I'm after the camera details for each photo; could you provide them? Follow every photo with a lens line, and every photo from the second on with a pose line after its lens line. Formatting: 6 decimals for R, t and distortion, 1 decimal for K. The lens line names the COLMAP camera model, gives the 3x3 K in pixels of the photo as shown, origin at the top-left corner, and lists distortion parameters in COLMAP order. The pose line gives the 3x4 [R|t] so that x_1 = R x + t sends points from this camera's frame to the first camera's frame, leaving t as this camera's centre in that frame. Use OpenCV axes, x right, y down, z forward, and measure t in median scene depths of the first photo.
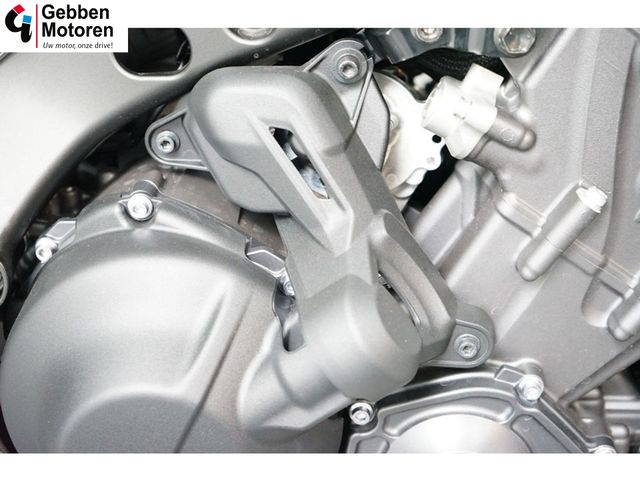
lens RADIAL K [[1033.5, 0, 320.0], [0, 1033.5, 240.0], [0, 0, 1]] dist [0.007763, 0.004715]
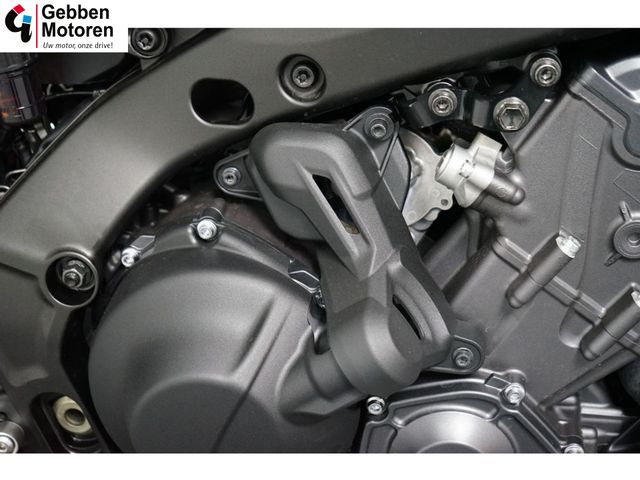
lens RADIAL K [[1033.5, 0, 320.0], [0, 1033.5, 240.0], [0, 0, 1]] dist [0.007763, 0.004715]
pose [[0.996995, 0.054428, -0.055122, 0.031964], [-0.053187, 0.998302, 0.023735, -0.057423], [0.056321, -0.020732, 0.998197, -0.242295]]
